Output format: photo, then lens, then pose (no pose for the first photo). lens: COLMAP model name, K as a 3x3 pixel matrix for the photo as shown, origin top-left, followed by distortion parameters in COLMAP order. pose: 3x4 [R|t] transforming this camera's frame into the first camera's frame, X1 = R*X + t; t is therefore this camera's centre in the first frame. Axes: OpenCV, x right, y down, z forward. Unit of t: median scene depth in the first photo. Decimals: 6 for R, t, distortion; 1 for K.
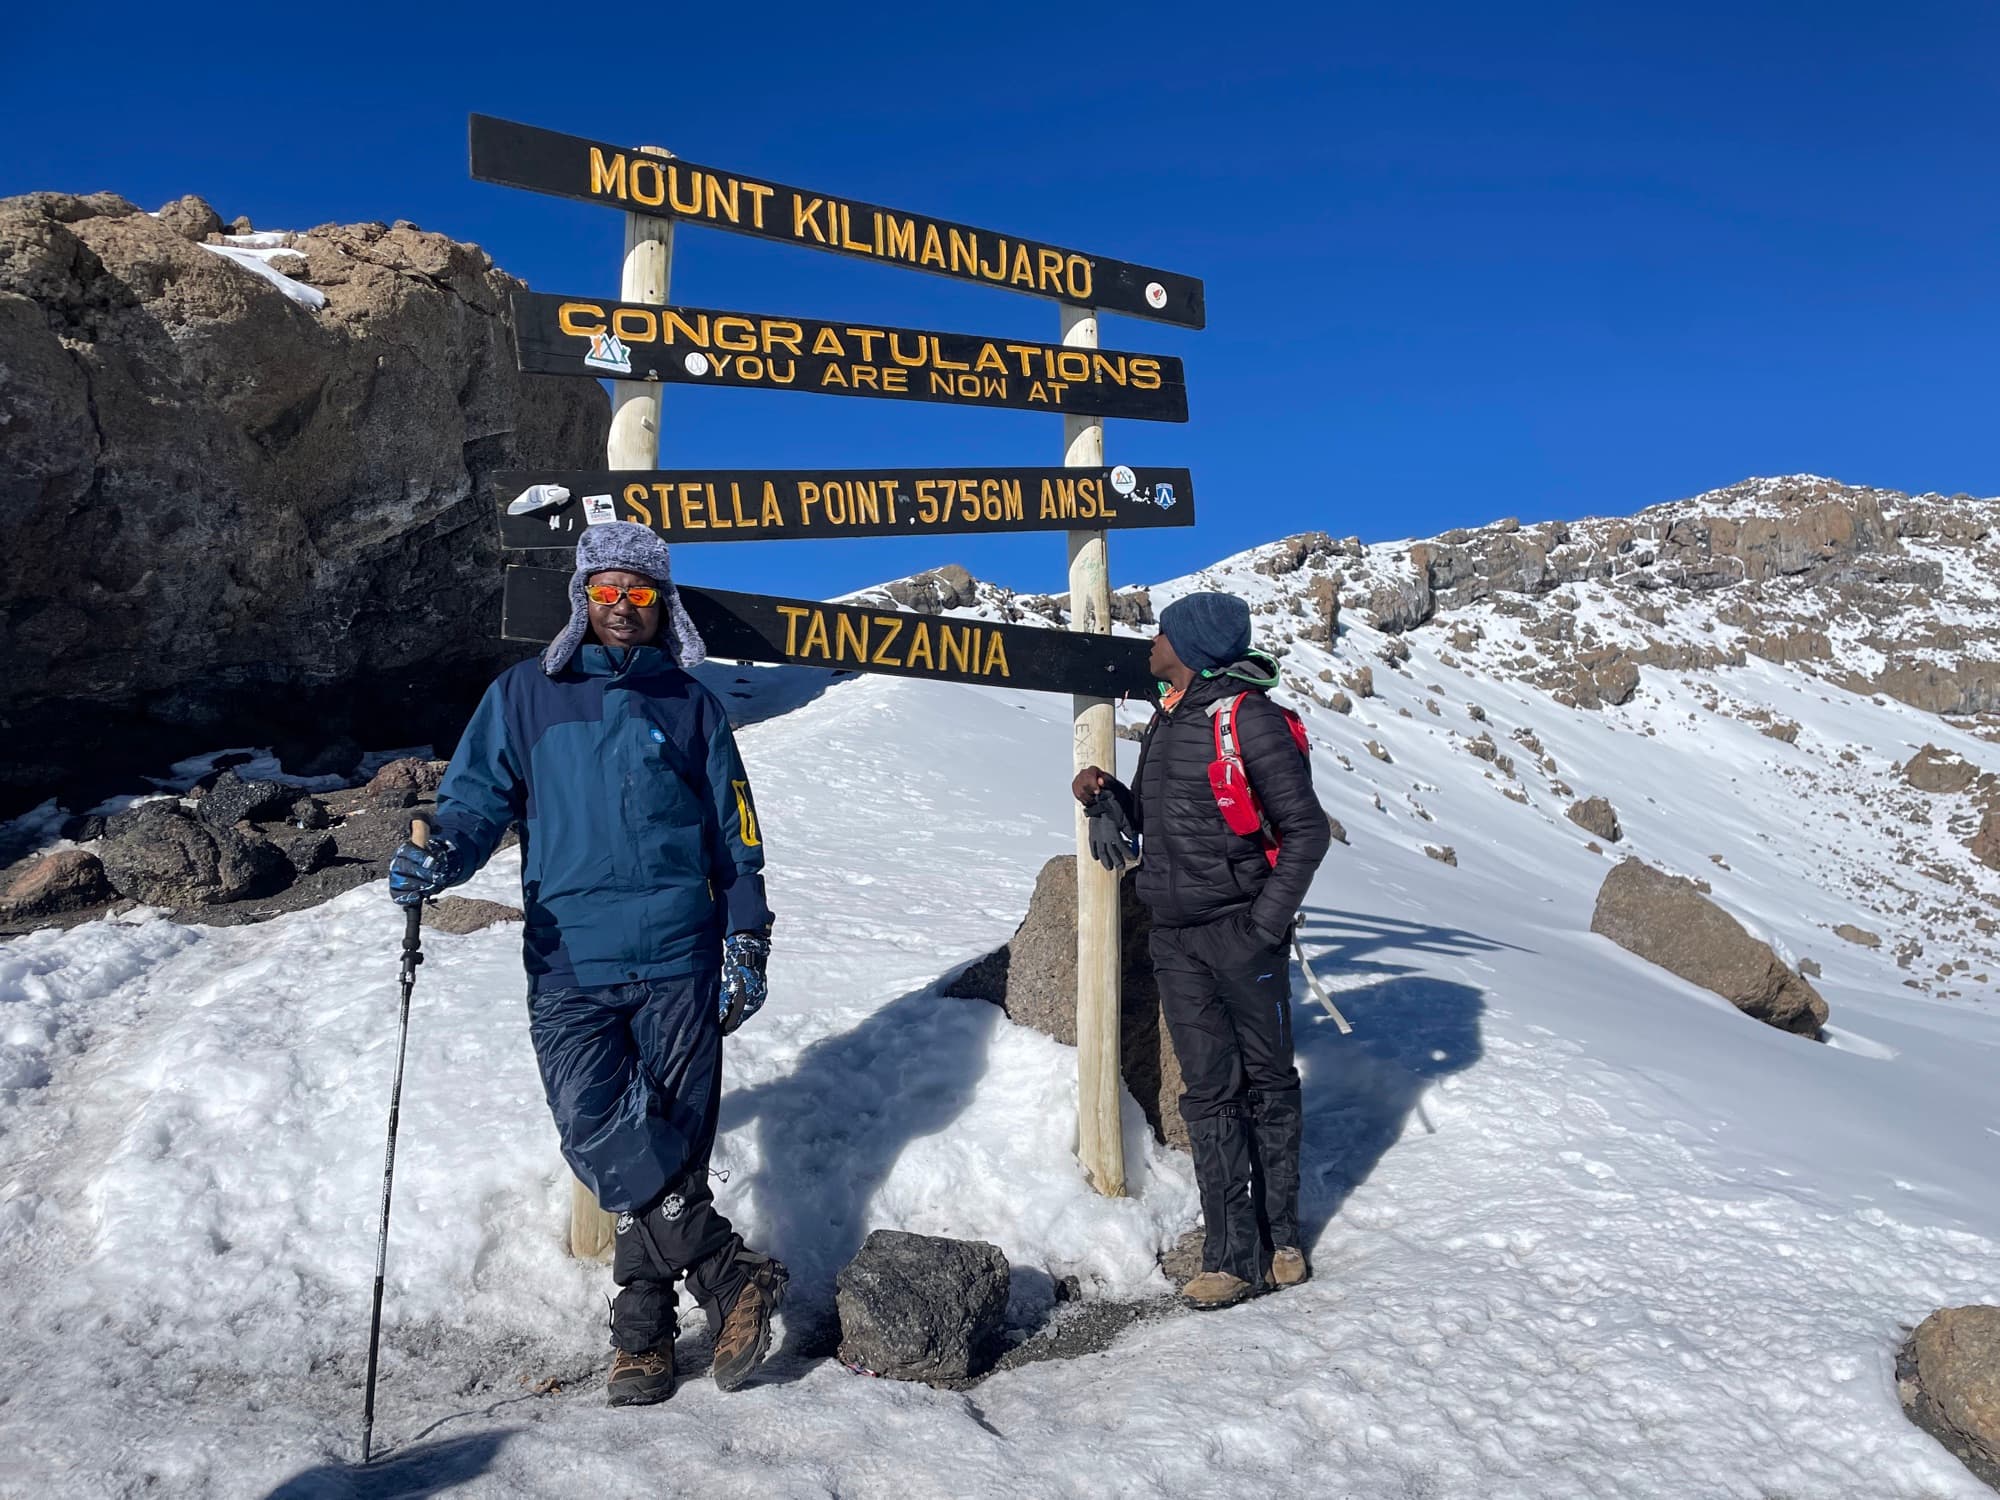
lens RADIAL K [[1535.6, 0, 1002.2], [0, 1535.6, 763.6], [0, 0, 1]] dist [0.087478, -0.117658]
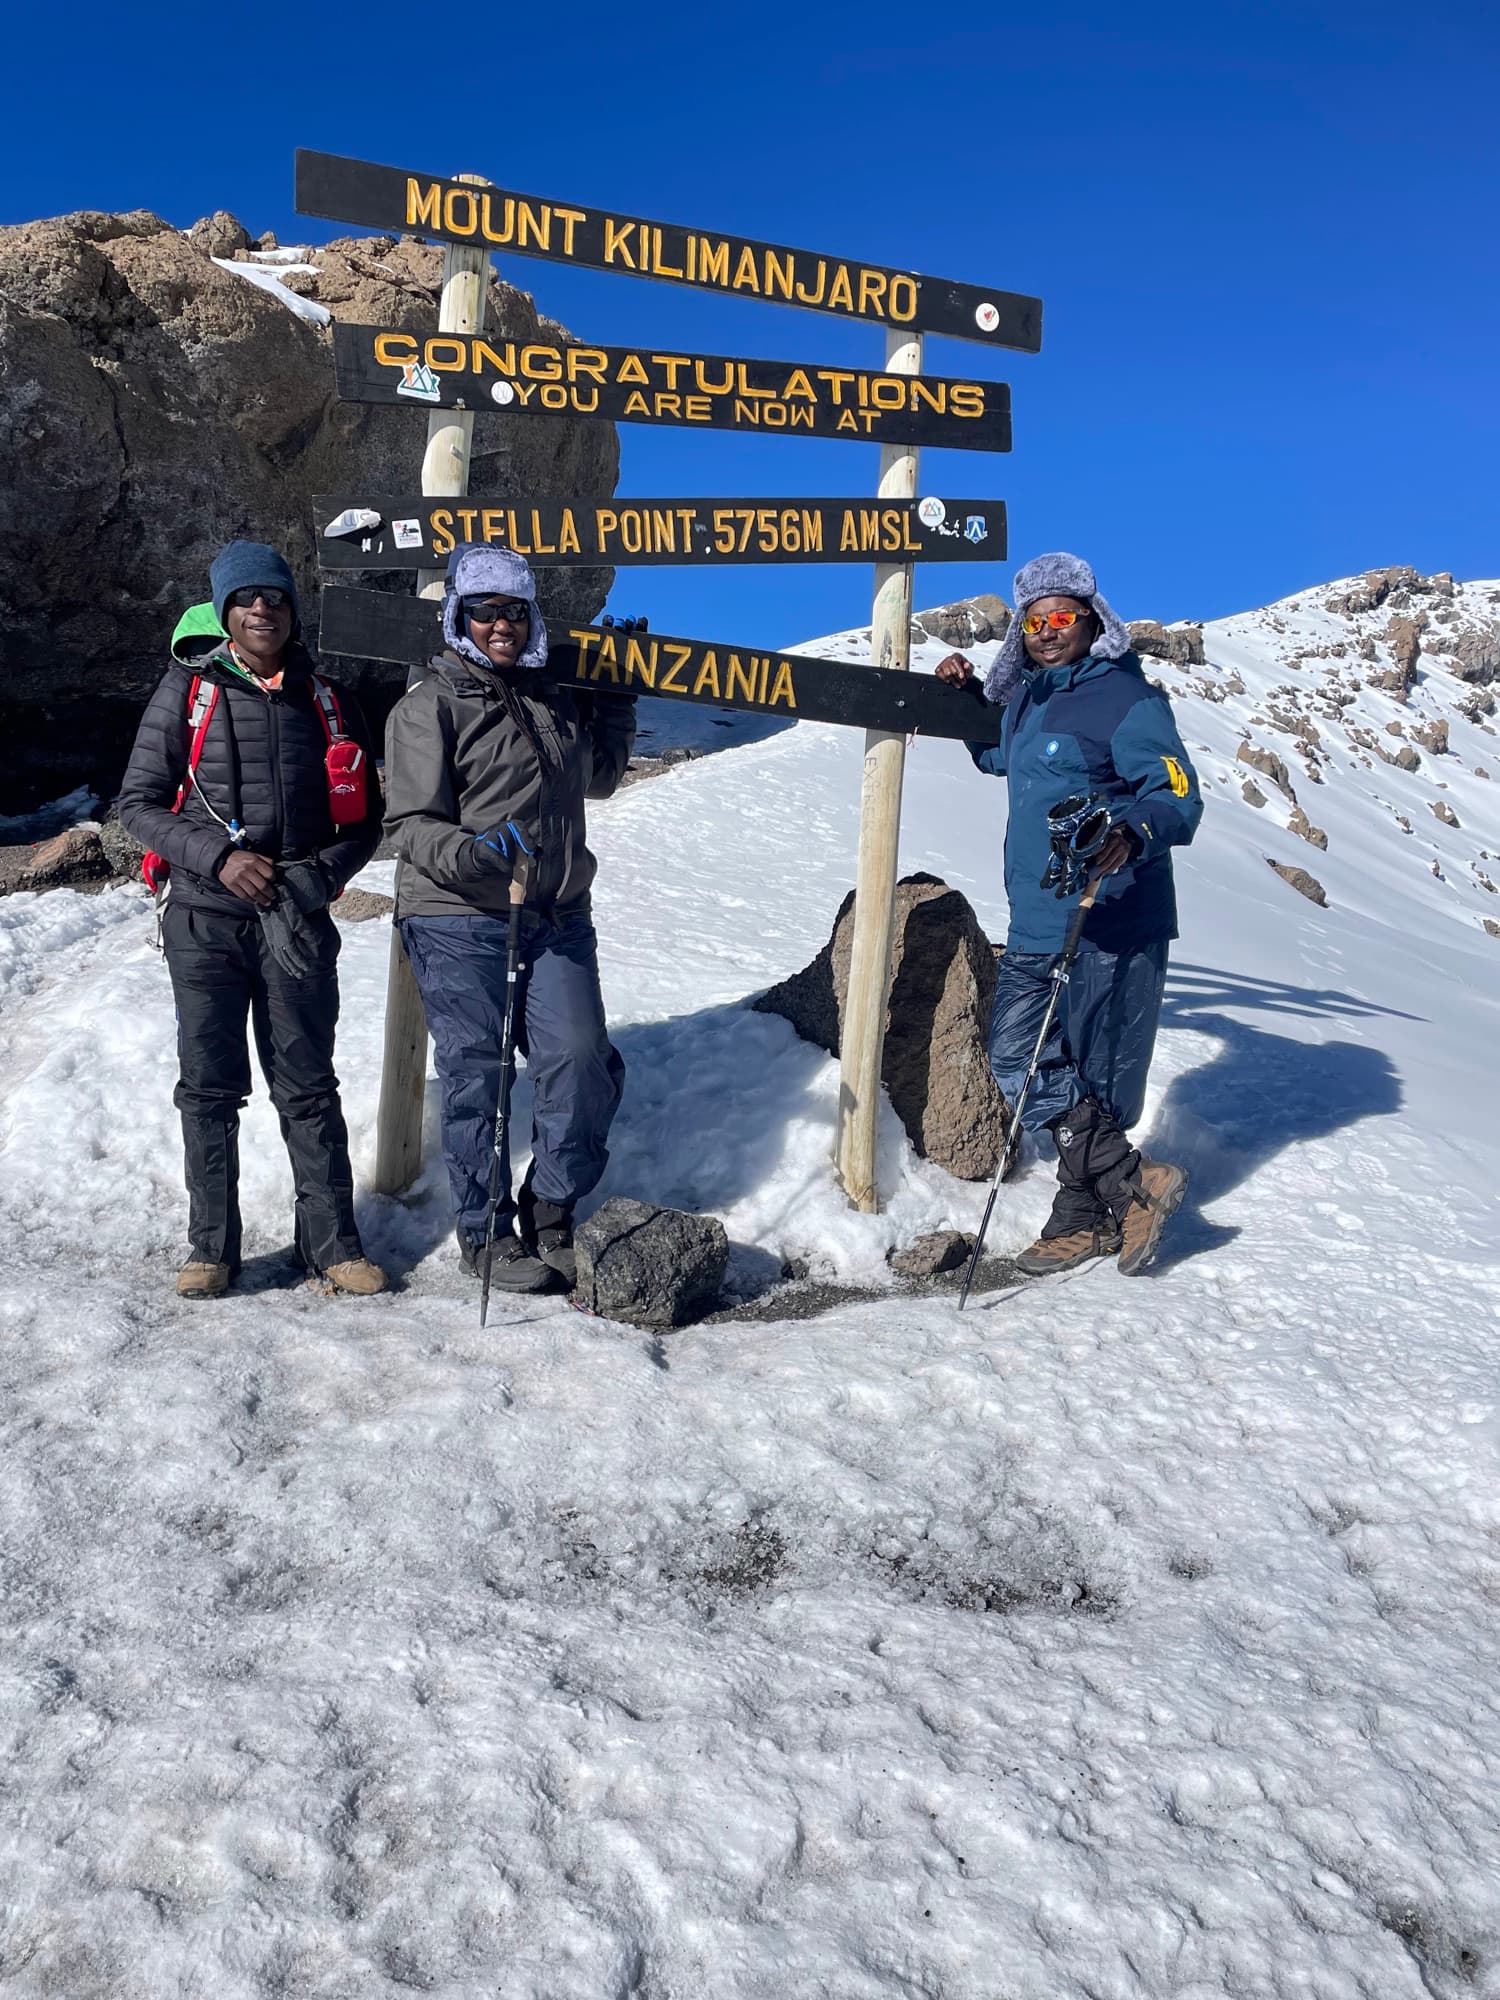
lens RADIAL K [[1535.6, 0, 732.6], [0, 1535.6, 1018.1], [0, 0, 1]] dist [0.087478, -0.117658]
pose [[0.978035, 0.080097, -0.192435, 0.182123], [-0.052414, 0.988062, 0.144868, 0.002687], [0.201741, -0.131600, 0.970558, -0.054592]]
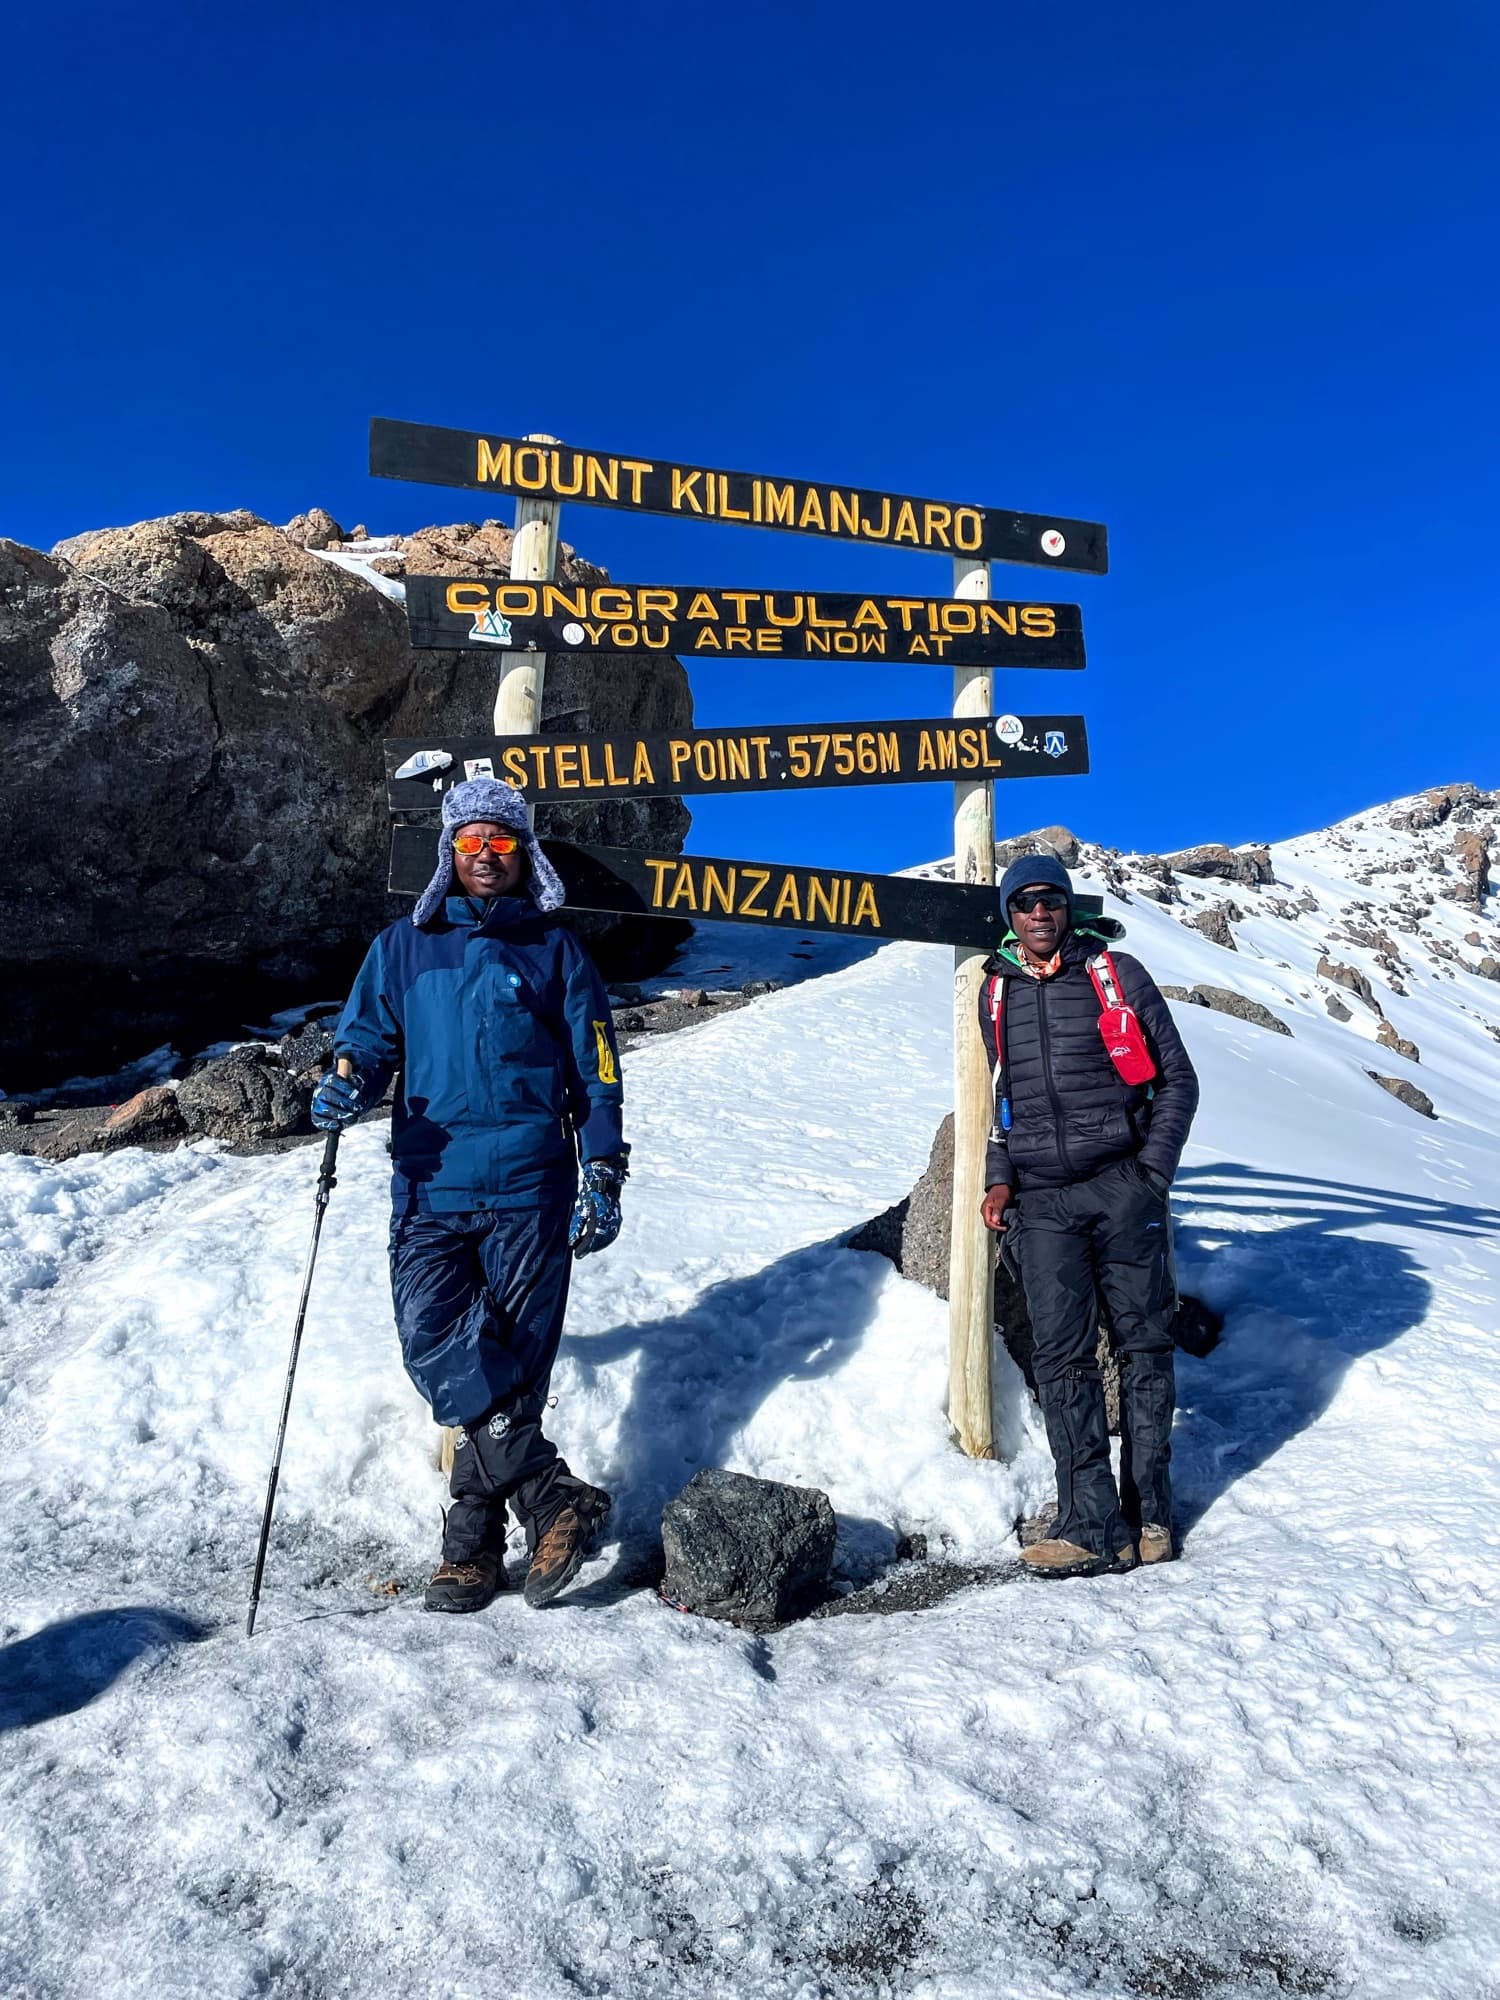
lens RADIAL K [[1533.3, 0, 765.1], [0, 1533.3, 978.7], [0, 0, 1]] dist [0.093857, -0.130267]
pose [[0.972615, 0.005820, -0.232348, 0.165419], [-0.013256, 0.999448, -0.030455, 0.008667], [0.232043, 0.032702, 0.972156, 0.007216]]
